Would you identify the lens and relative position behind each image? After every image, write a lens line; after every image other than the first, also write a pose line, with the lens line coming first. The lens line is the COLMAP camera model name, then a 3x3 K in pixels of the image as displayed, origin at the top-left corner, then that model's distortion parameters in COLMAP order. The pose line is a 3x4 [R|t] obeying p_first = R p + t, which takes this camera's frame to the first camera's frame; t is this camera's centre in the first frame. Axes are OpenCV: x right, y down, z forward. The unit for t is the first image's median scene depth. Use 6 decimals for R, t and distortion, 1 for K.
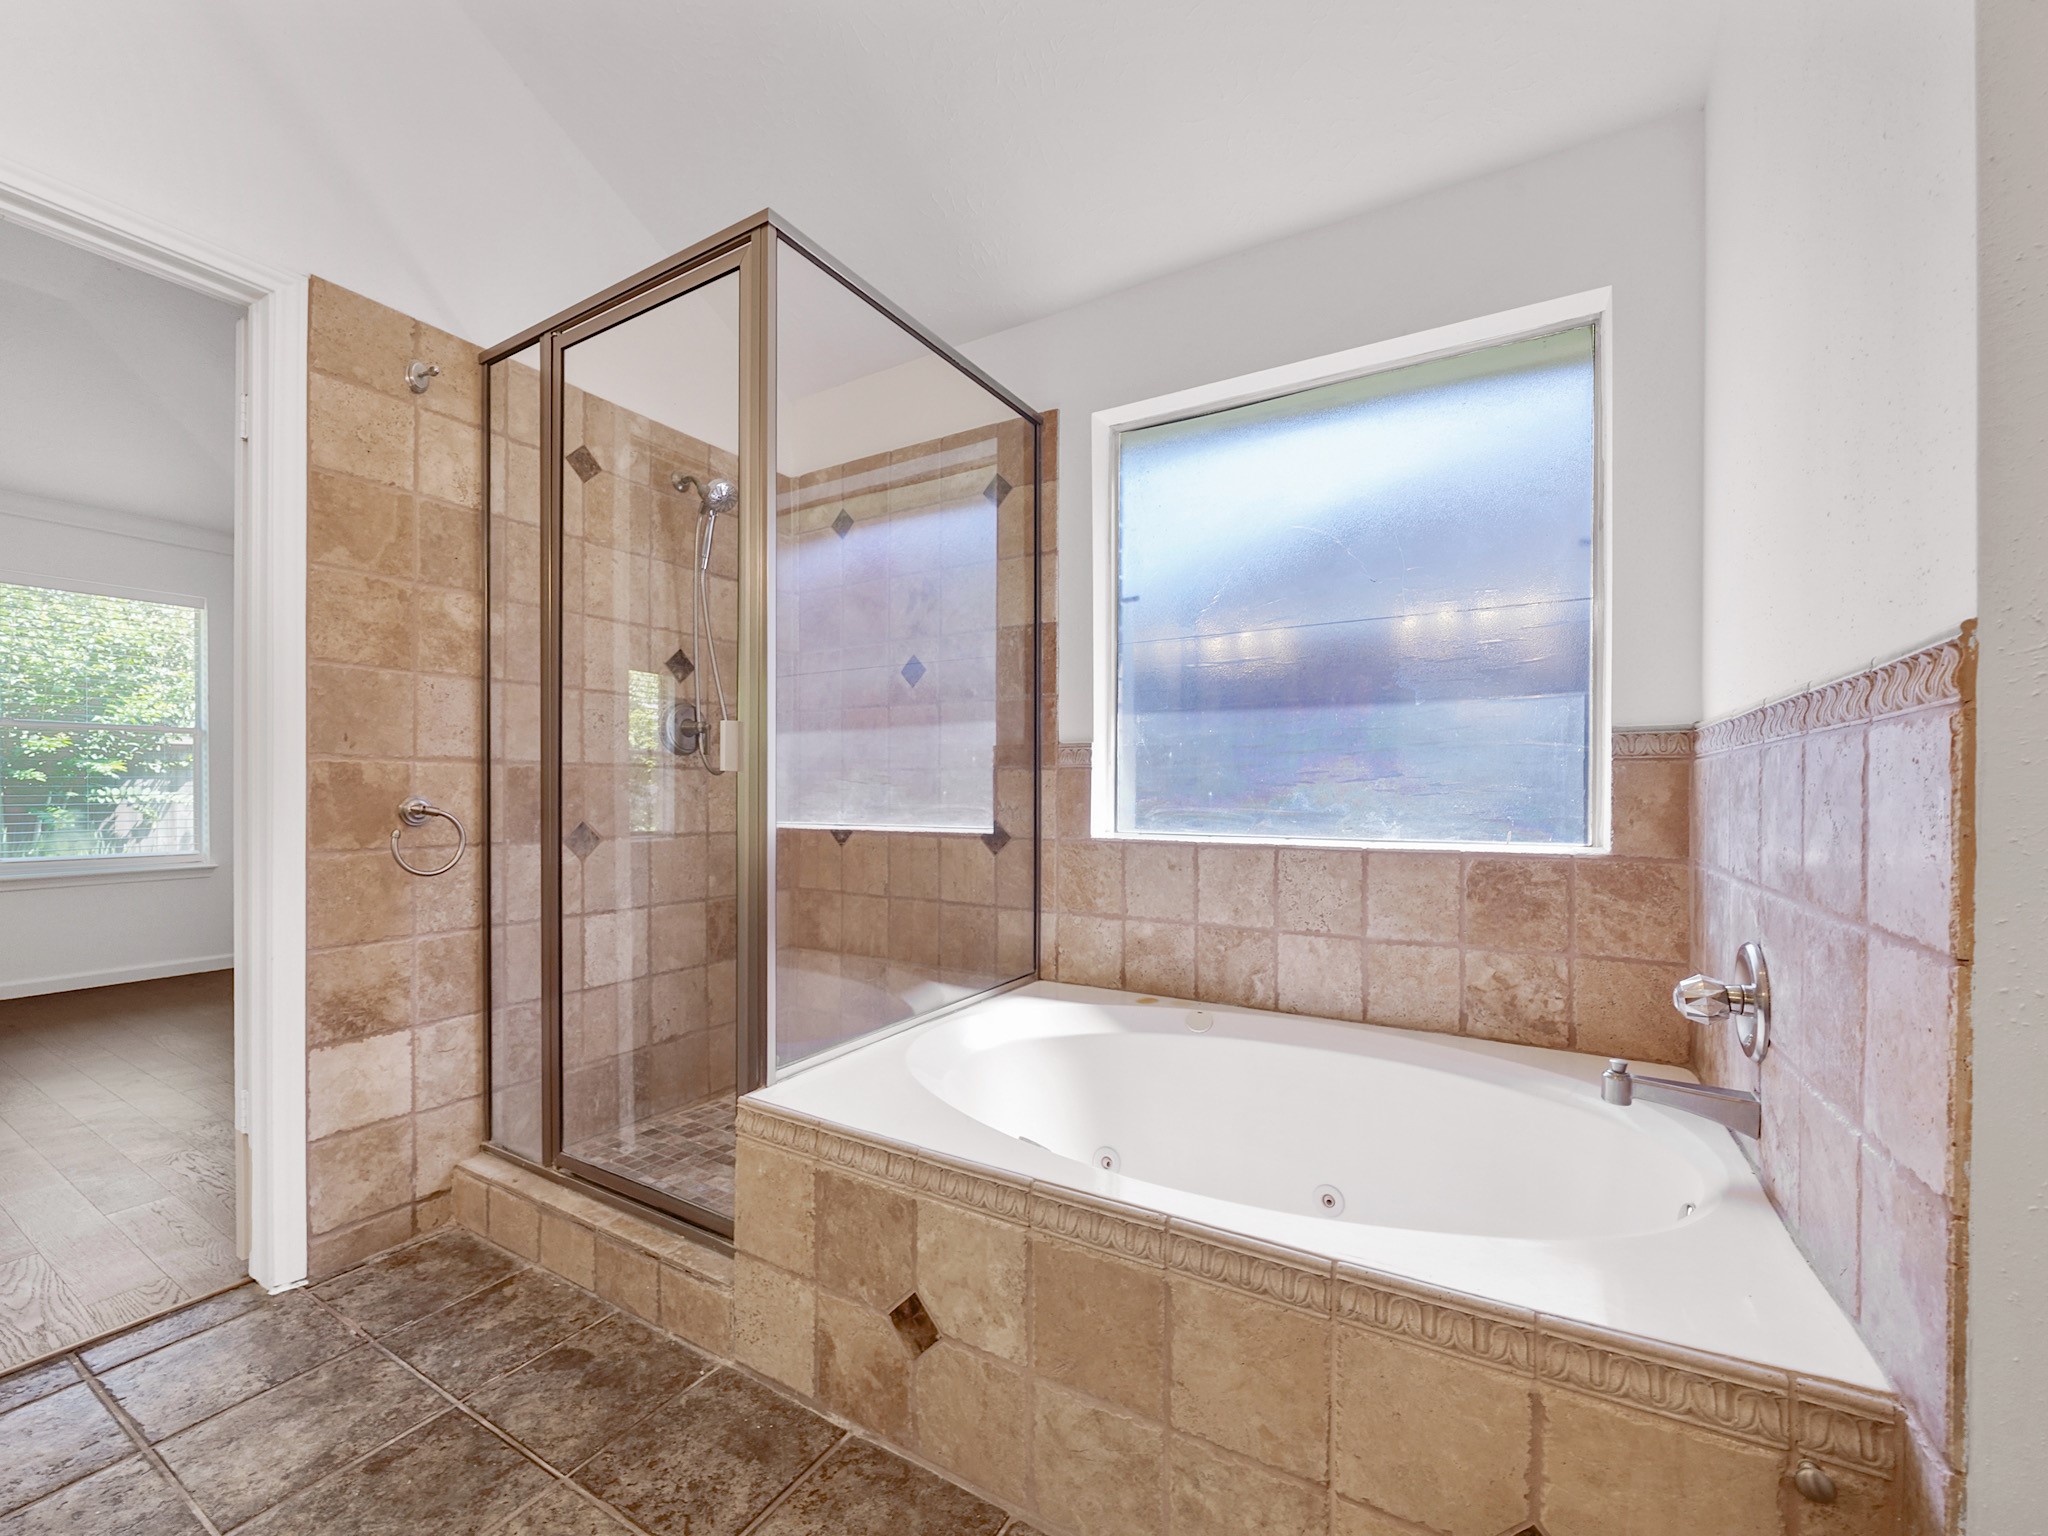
lens RADIAL K [[836.1, 0, 1015.6], [0, 836.1, 786.5], [0, 0, 1]] dist [-0.008870, 0.000266]
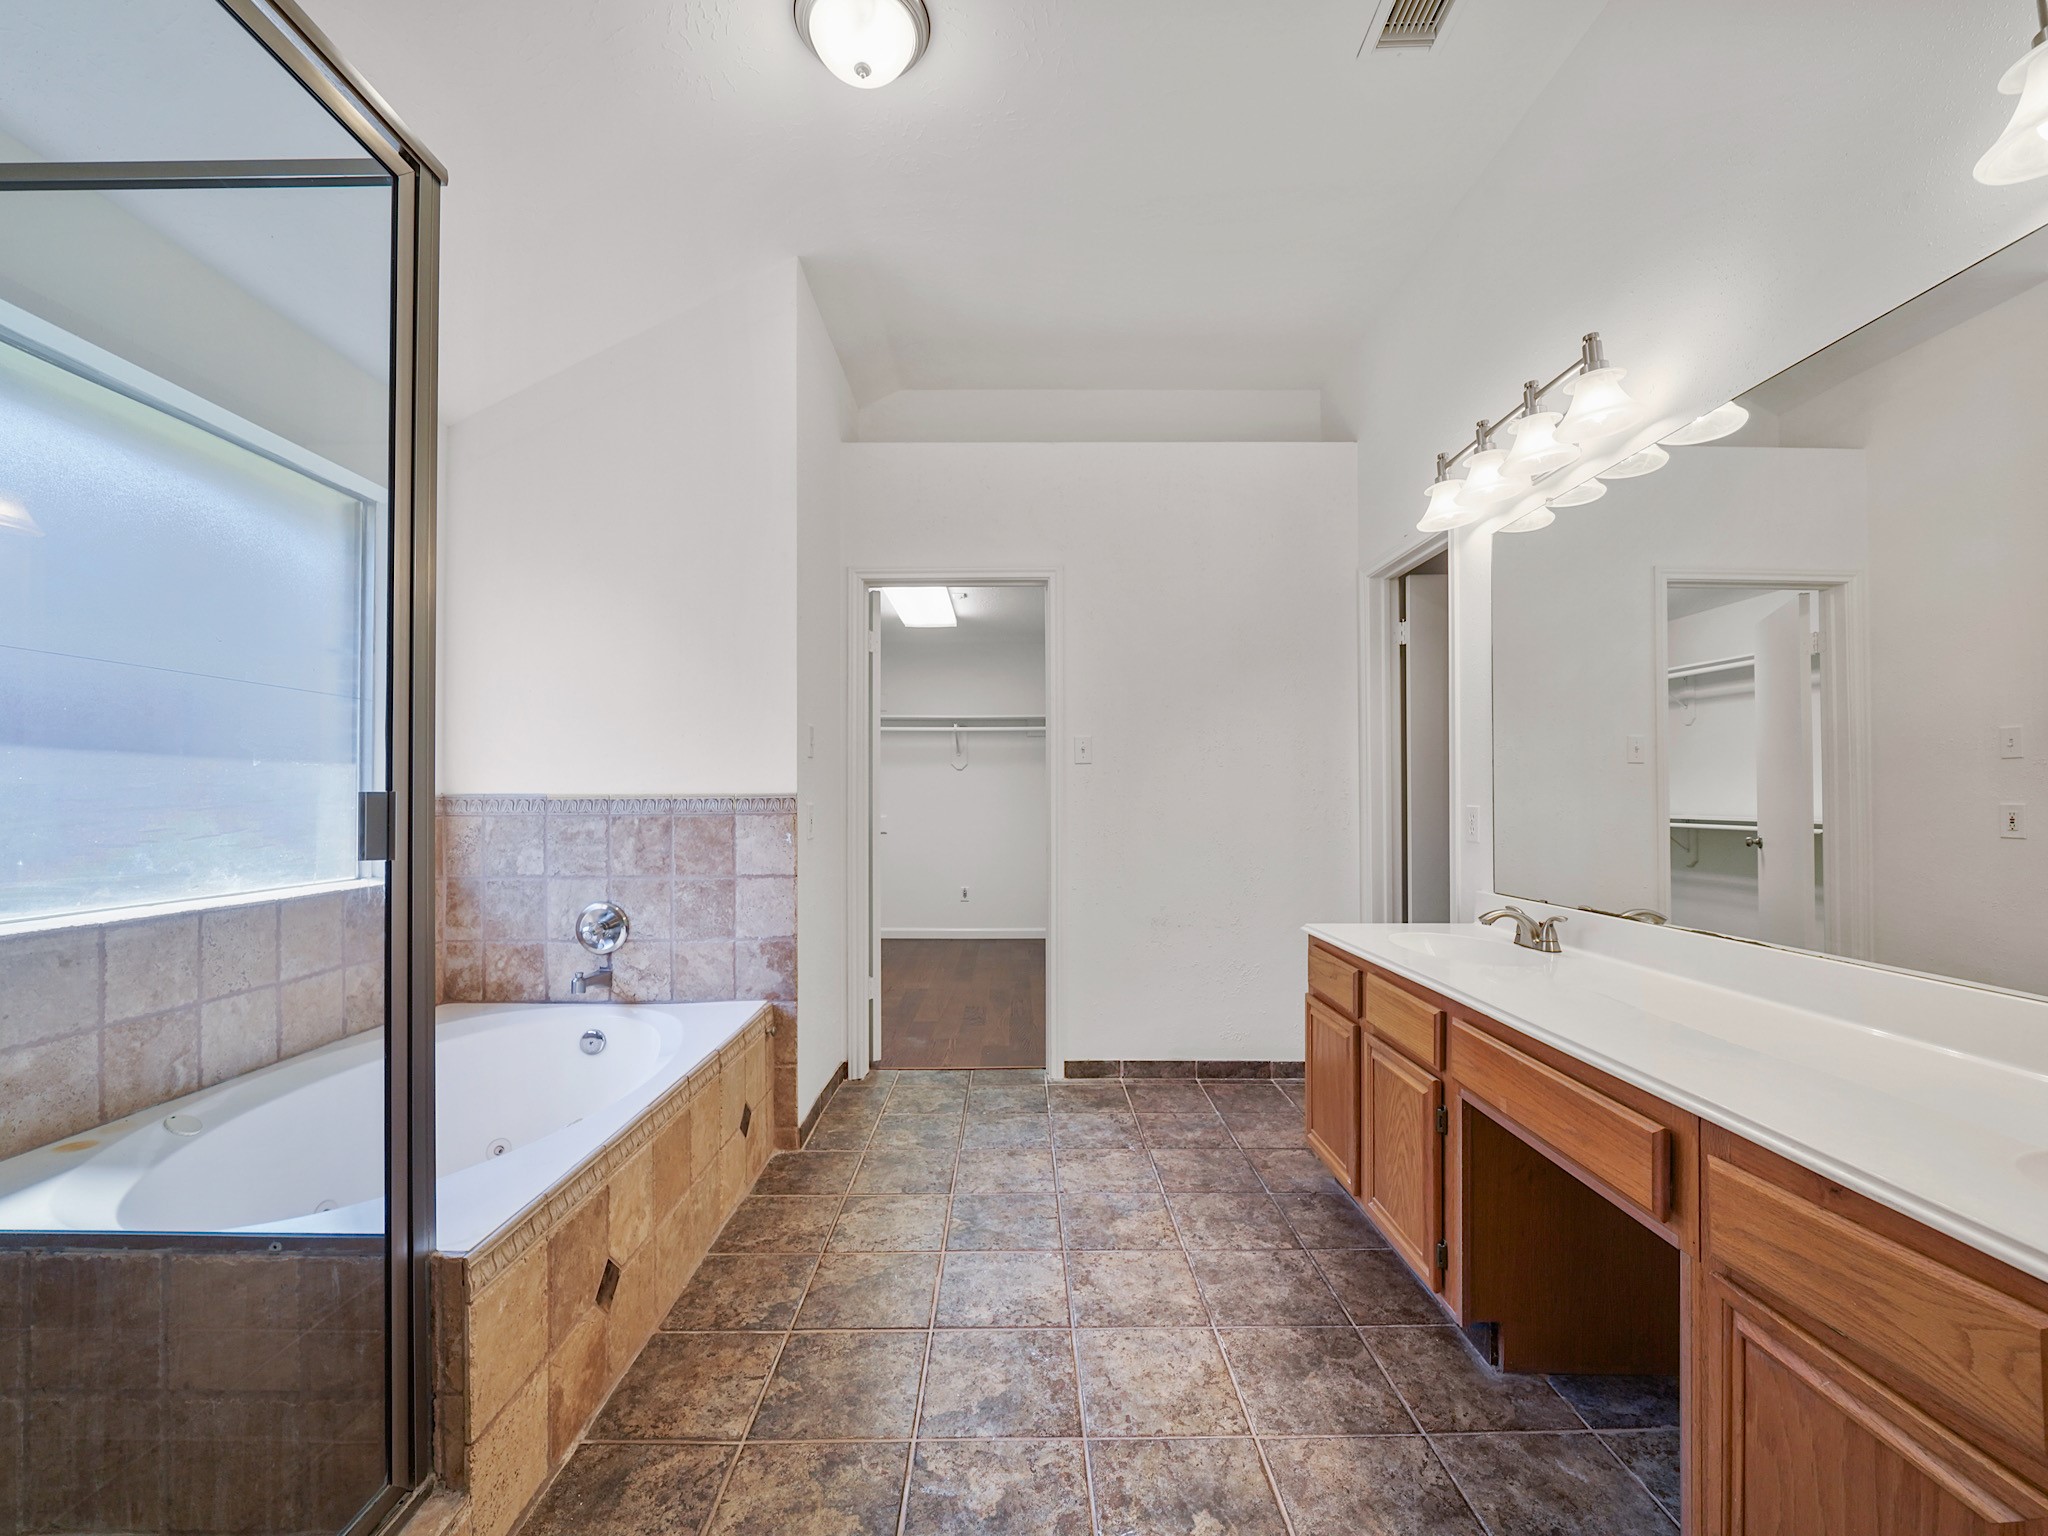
lens RADIAL K [[836.1, 0, 1011.0], [0, 836.1, 803.4], [0, 0, 1]] dist [-0.008870, 0.000266]
pose [[-0.509497, -0.004951, 0.860458, -0.934836], [-0.000308, 0.999984, 0.005571, -0.053562], [-0.860472, 0.002573, -0.509491, 0.692768]]
